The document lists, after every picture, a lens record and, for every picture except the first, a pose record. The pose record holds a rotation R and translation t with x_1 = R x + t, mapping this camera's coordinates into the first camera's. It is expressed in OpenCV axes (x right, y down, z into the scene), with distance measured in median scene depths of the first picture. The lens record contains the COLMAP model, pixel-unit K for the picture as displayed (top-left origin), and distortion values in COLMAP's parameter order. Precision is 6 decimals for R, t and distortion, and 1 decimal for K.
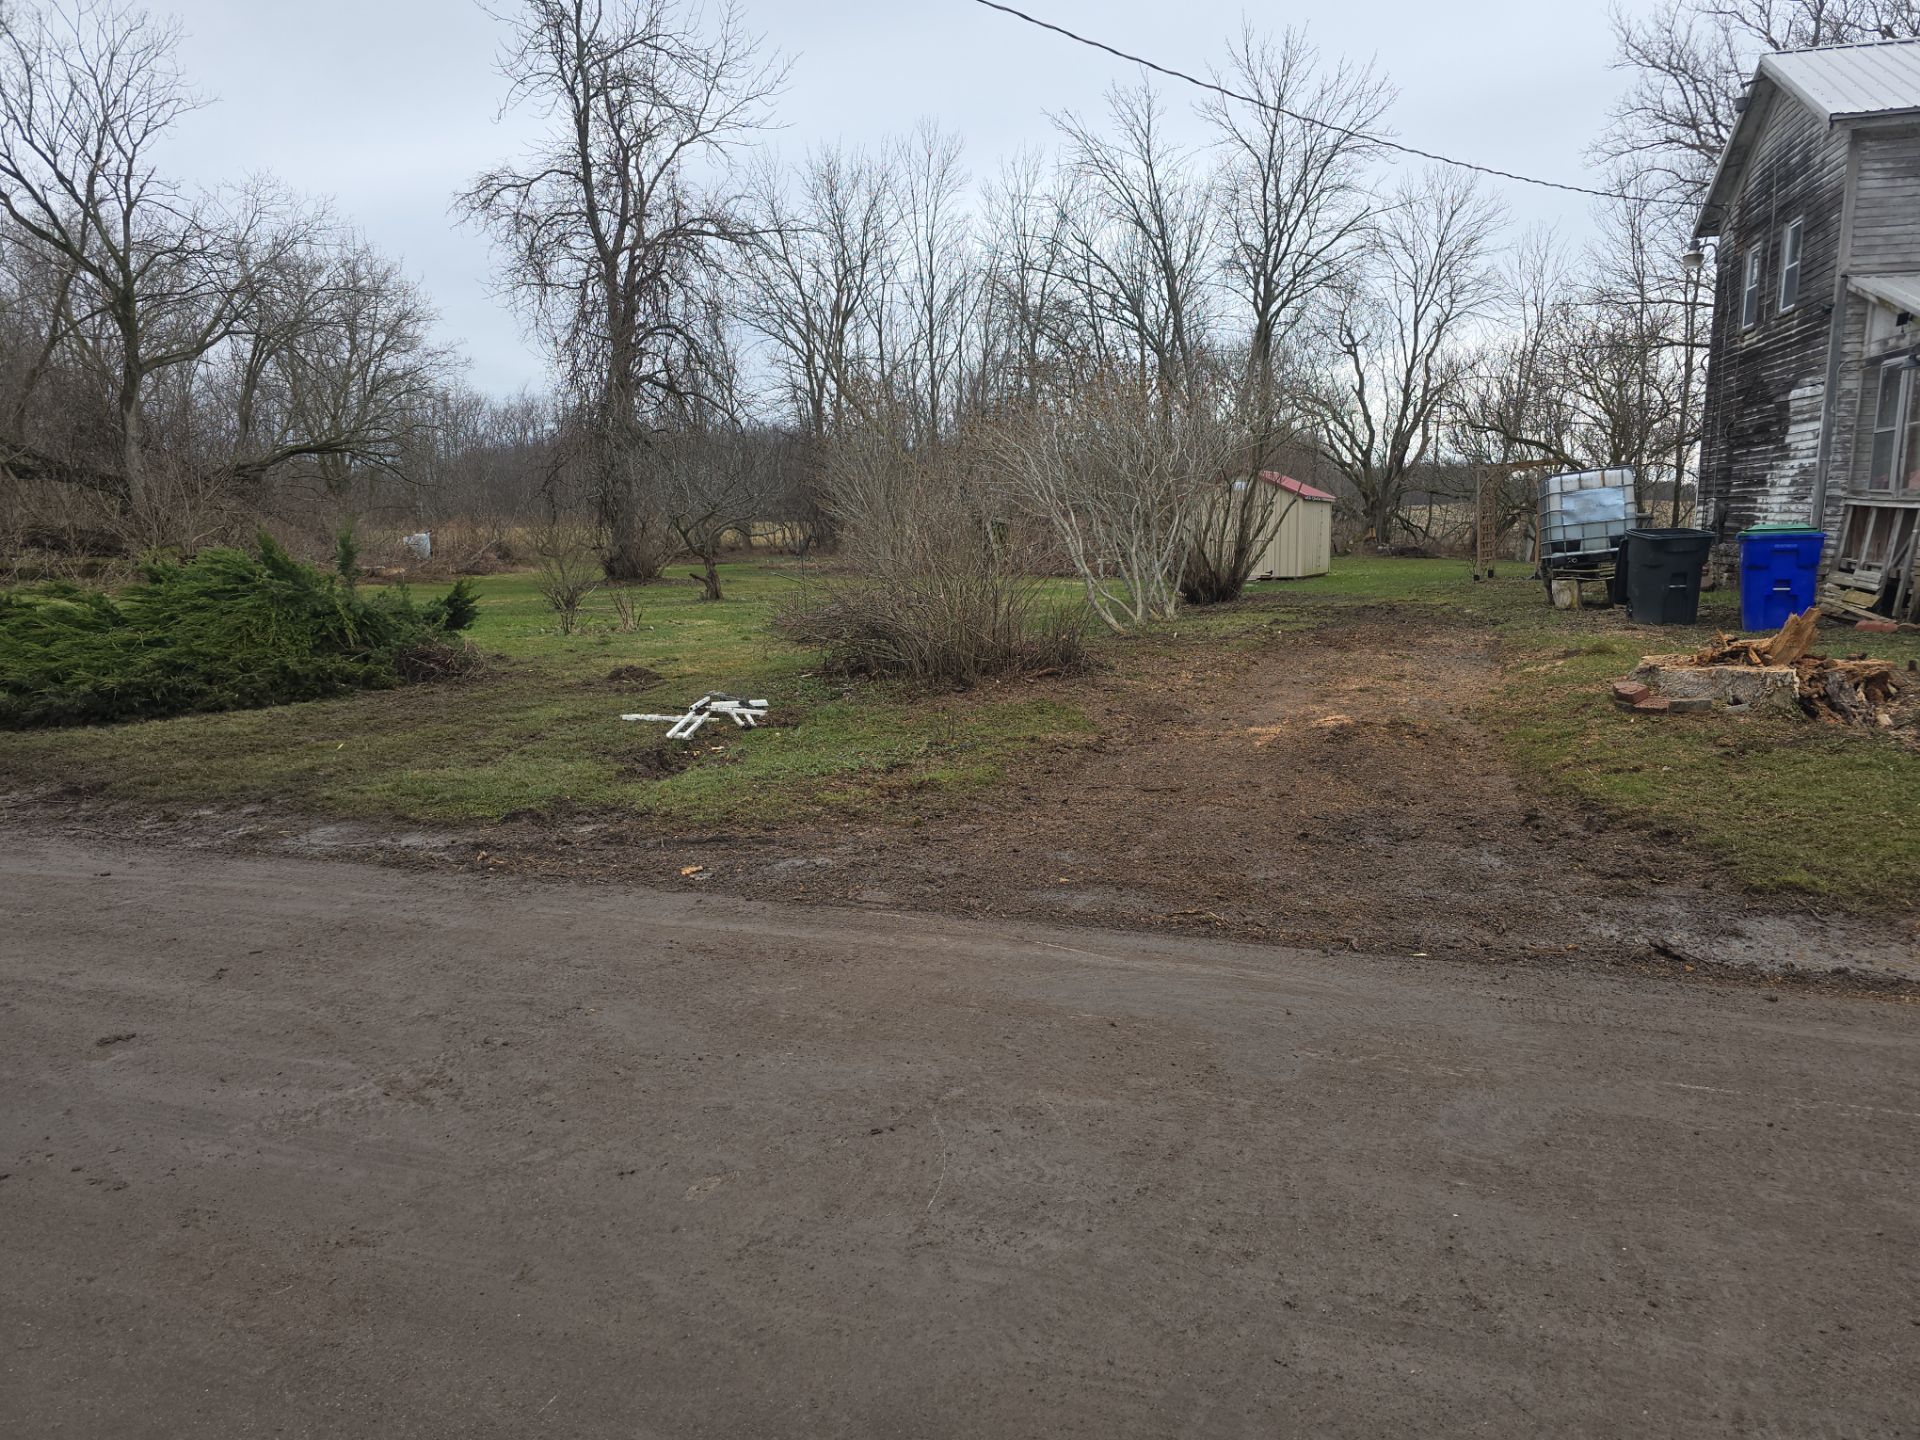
lens RADIAL K [[1306.5, 0, 955.6], [0, 1306.5, 713.4], [0, 0, 1]] dist [0.055439, -0.038768]
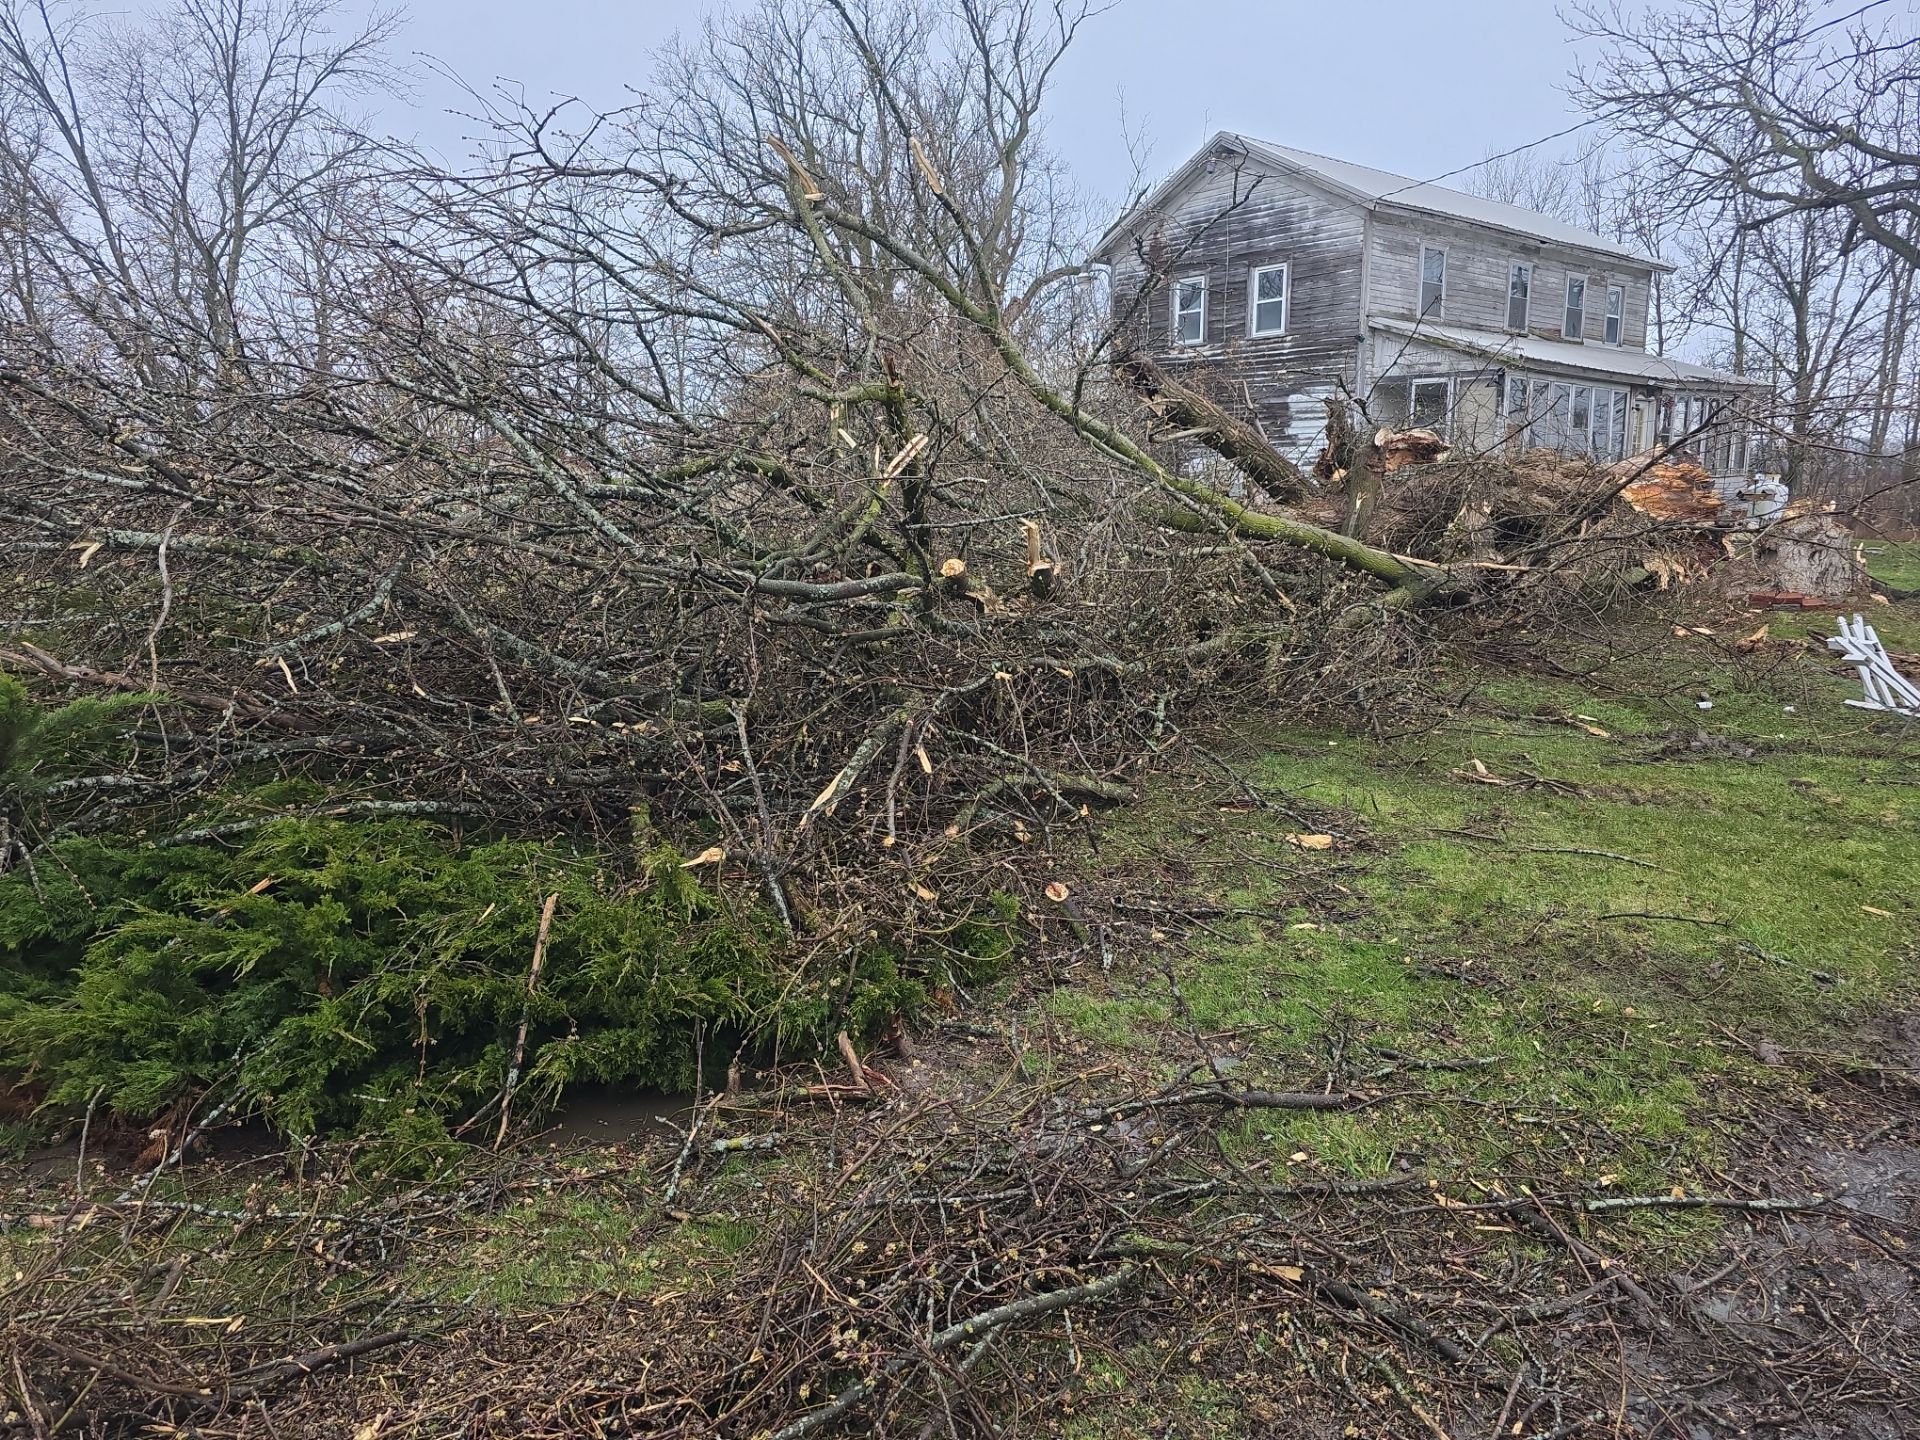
lens RADIAL K [[1306.5, 0, 953.3], [0, 1306.5, 736.7], [0, 0, 1]] dist [0.055439, -0.038768]
pose [[0.533707, -0.153851, 0.831557, -0.743531], [0.128662, 0.986637, 0.099966, -0.078032], [-0.835825, 0.053637, 0.546370, 0.581304]]
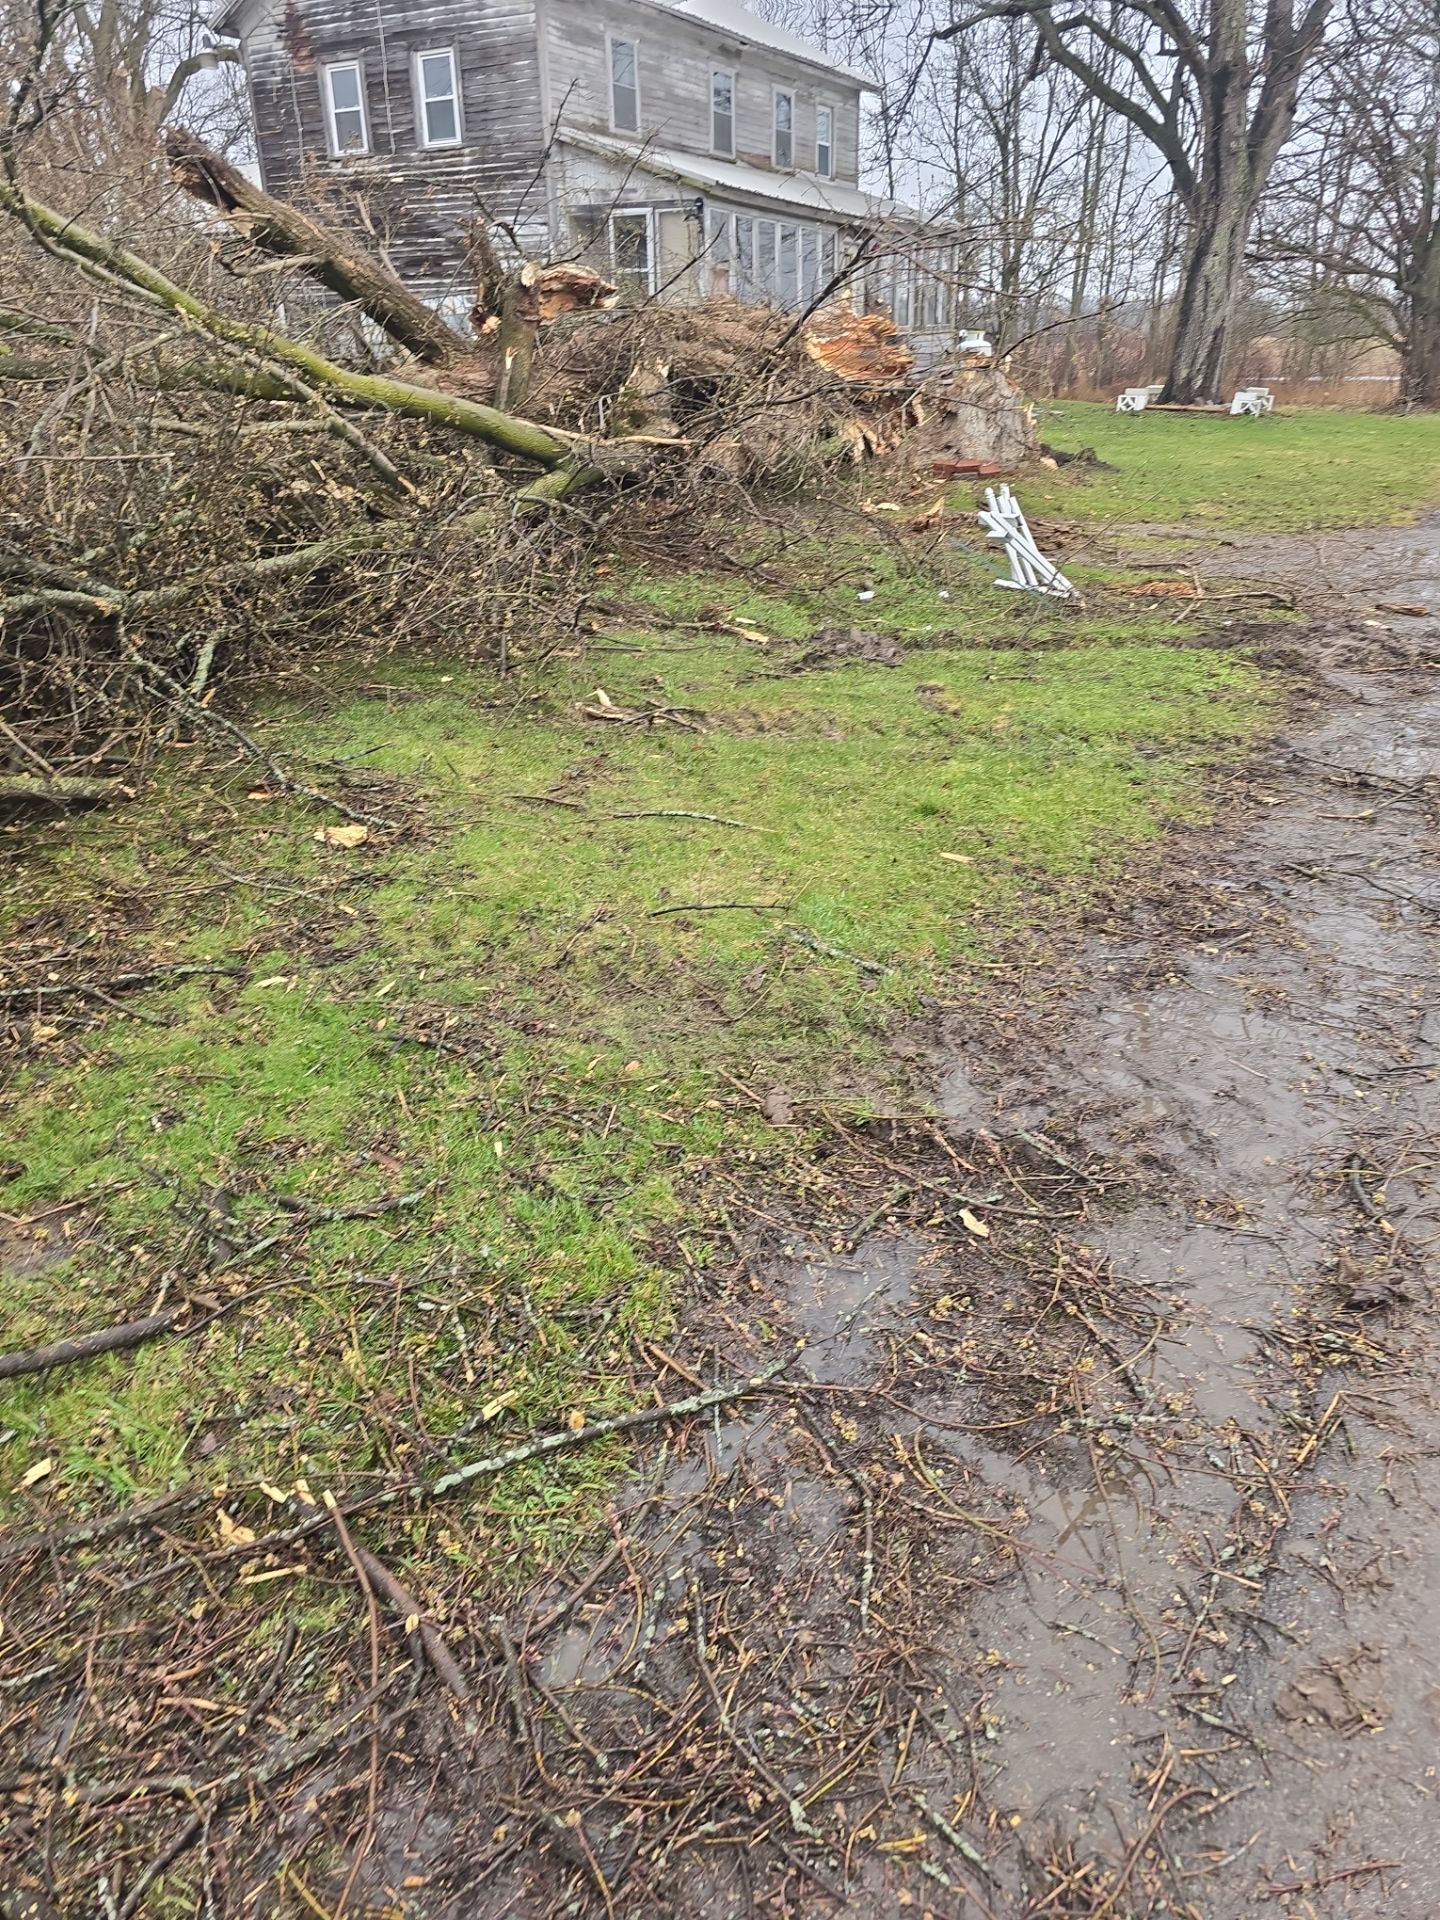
lens RADIAL K [[1306.5, 0, 721.7], [0, 1306.5, 969.1], [0, 0, 1]] dist [0.055439, -0.038768]
pose [[0.208197, -0.413072, 0.886581, -0.626971], [0.160533, 0.908583, 0.385624, -0.068266], [-0.964823, 0.062040, 0.255476, 0.550791]]
